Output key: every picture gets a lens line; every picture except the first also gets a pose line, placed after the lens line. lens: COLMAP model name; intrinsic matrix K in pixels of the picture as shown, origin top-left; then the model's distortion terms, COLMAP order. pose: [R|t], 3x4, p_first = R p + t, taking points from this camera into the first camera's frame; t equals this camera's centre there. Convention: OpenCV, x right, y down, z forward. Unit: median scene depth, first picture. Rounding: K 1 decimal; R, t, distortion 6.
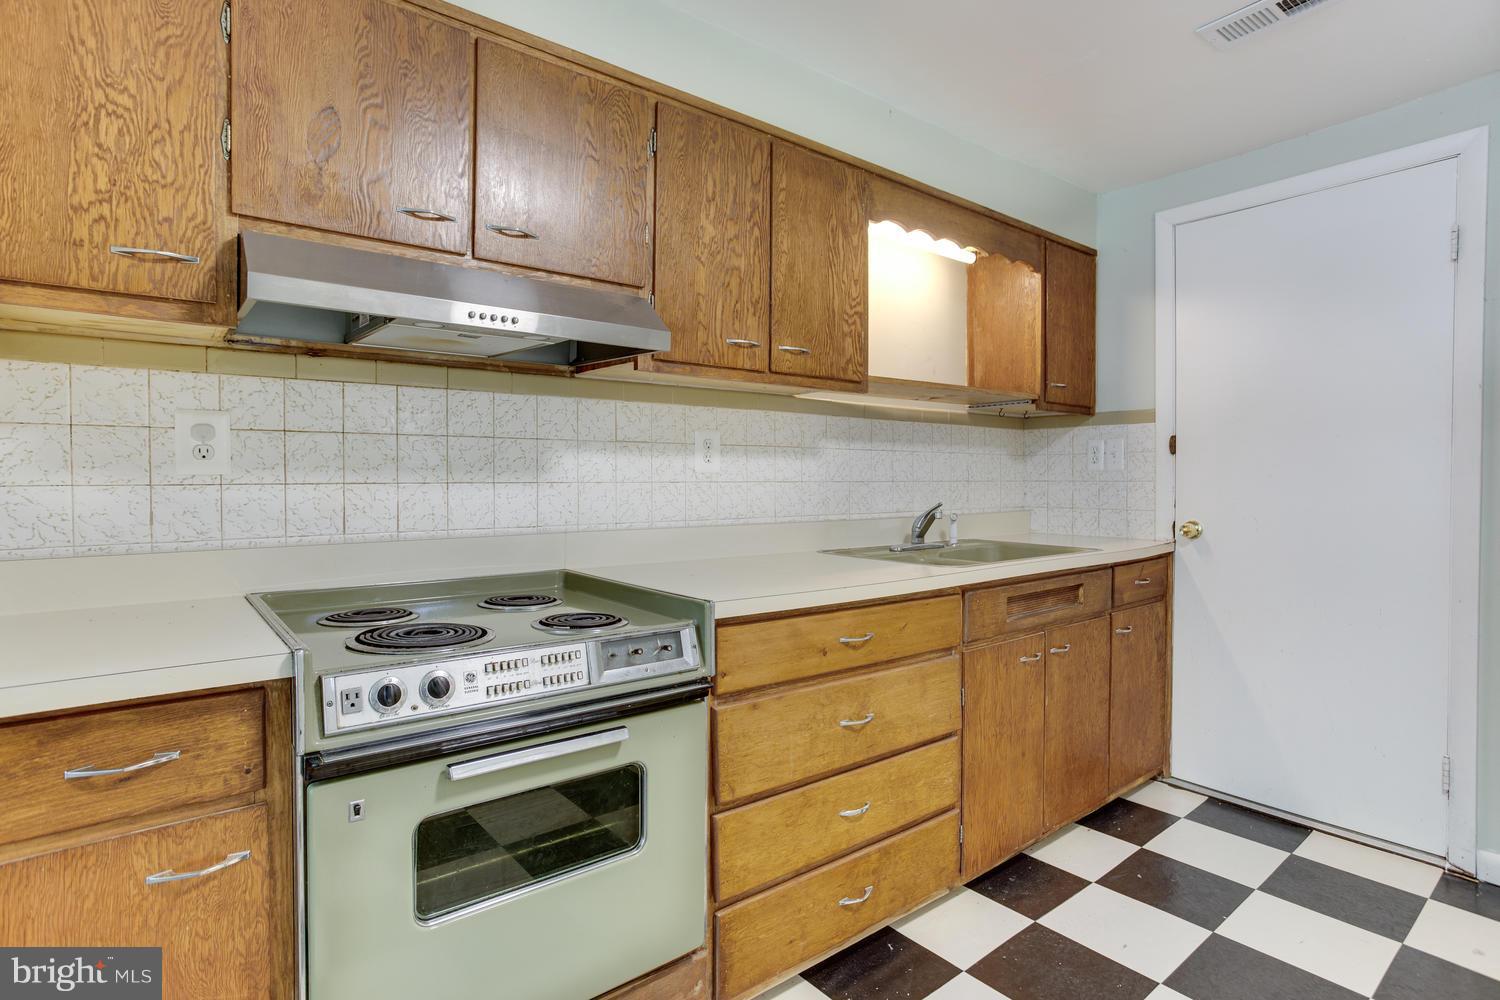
lens RADIAL K [[738.7, 0, 747.3], [0, 738.7, 482.3], [0, 0, 1]] dist [-0.055396, 0.033194]
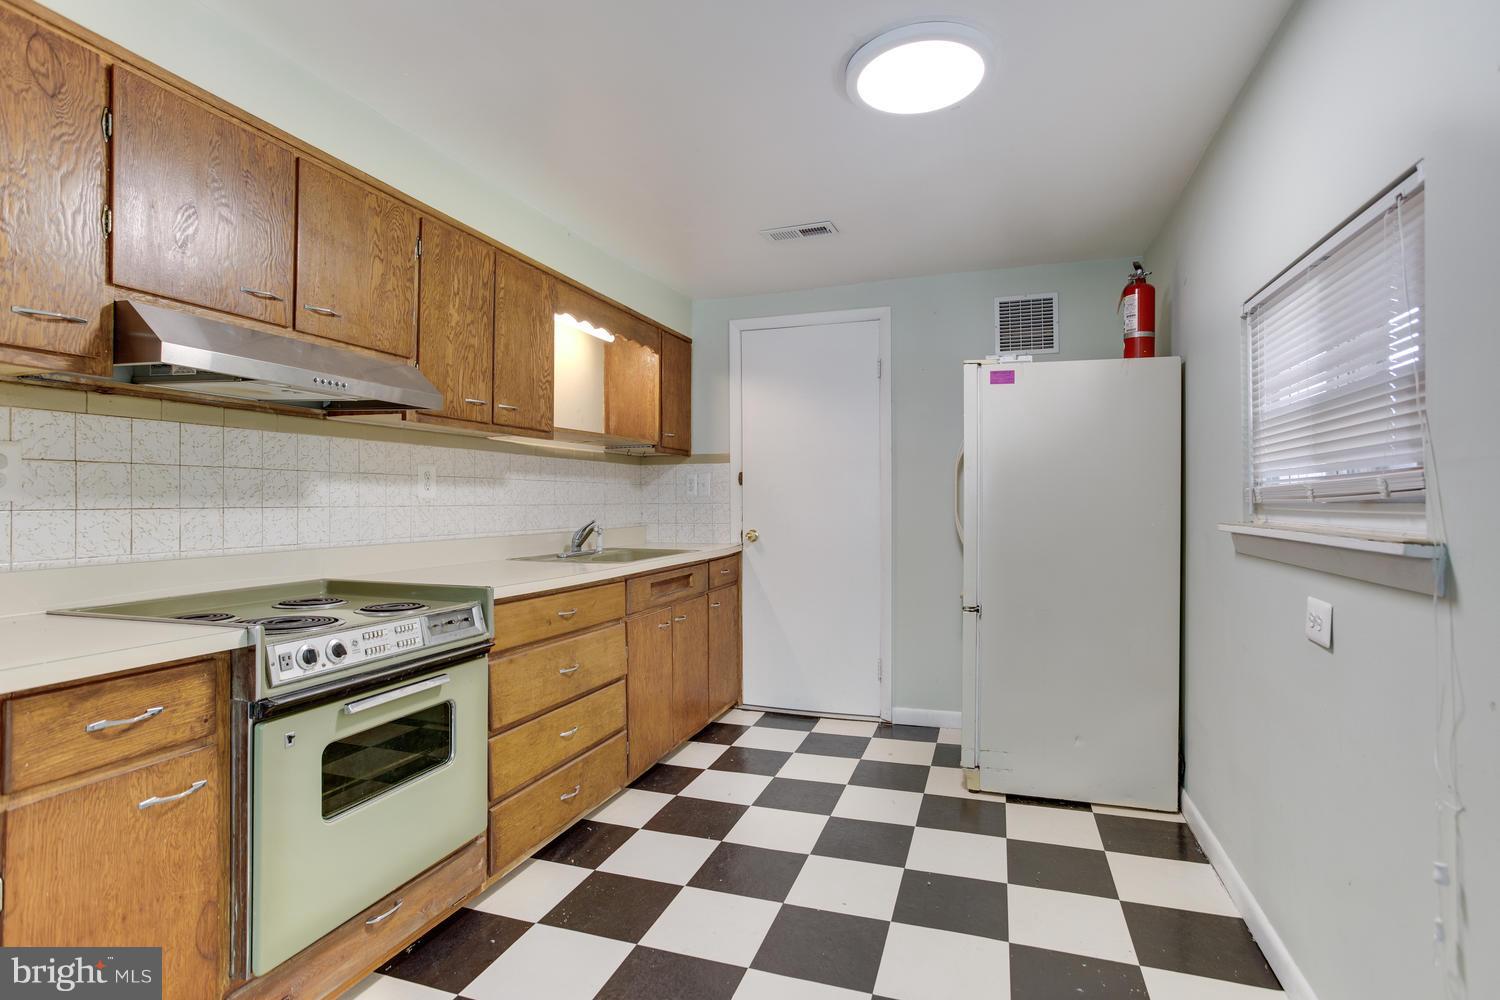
lens RADIAL K [[738.7, 0, 747.3], [0, 738.7, 482.3], [0, 0, 1]] dist [-0.055396, 0.033194]
pose [[0.838533, 0.009346, 0.544770, -0.341942], [0.008598, 0.999501, -0.030382, 0.002278], [-0.544783, 0.030160, 0.838035, -0.409902]]
